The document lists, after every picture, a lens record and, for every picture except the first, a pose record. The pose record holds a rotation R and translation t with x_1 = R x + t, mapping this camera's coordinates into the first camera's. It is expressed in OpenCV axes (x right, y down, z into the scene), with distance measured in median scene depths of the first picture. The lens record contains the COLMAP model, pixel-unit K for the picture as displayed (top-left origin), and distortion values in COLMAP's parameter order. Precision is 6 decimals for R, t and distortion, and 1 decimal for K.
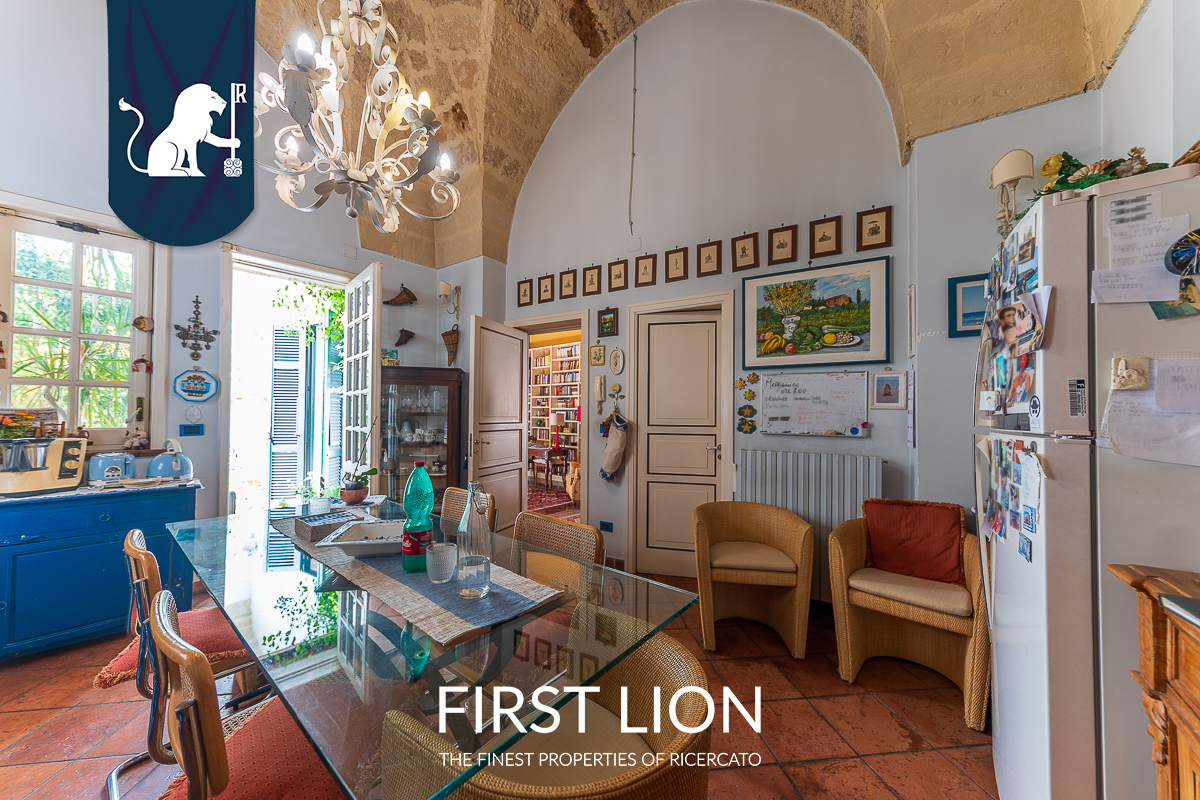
lens RADIAL K [[416.0, 0, 598.5], [0, 416.0, 408.3], [0, 0, 1]] dist [0.009257, 0.000316]
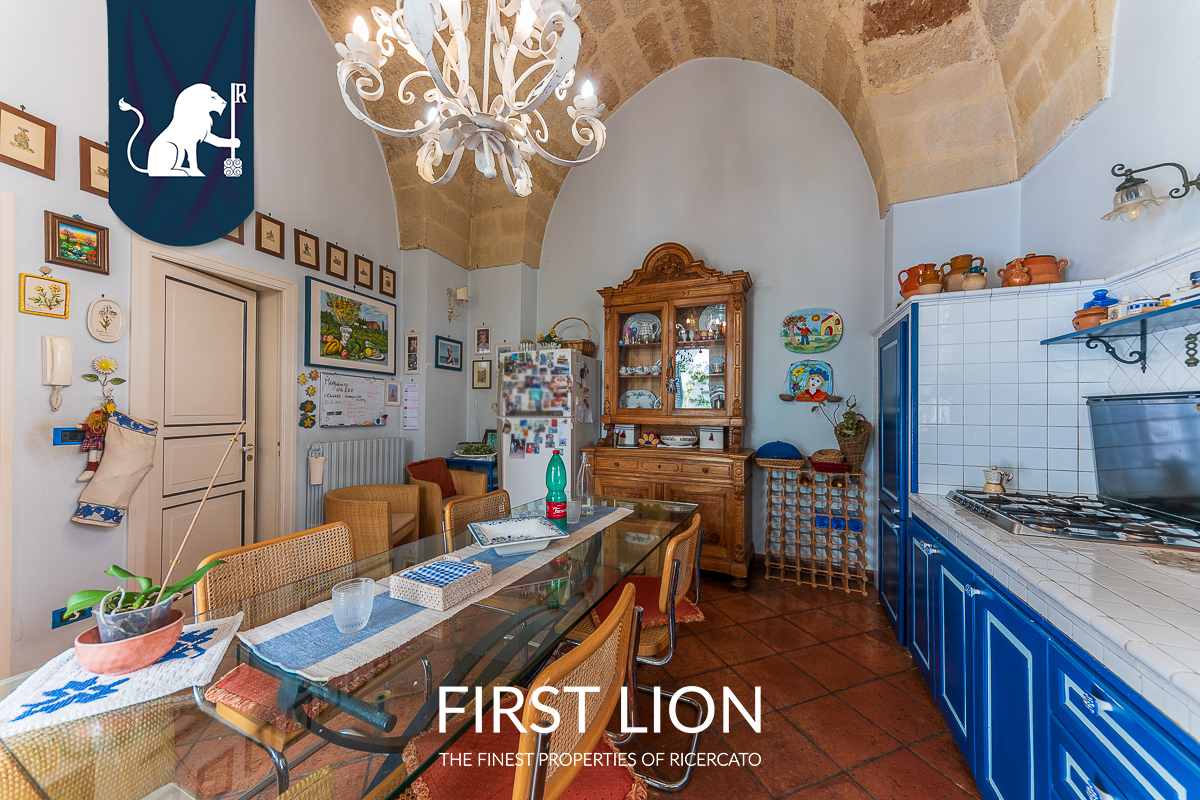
lens RADIAL K [[416.0, 0, 598.5], [0, 416.0, 408.3], [0, 0, 1]] dist [0.009257, 0.000316]
pose [[-0.235501, -0.007882, 0.971842, -0.846332], [-0.027269, 0.999627, 0.001499, -0.009858], [-0.971491, -0.026149, -0.235628, 0.562050]]
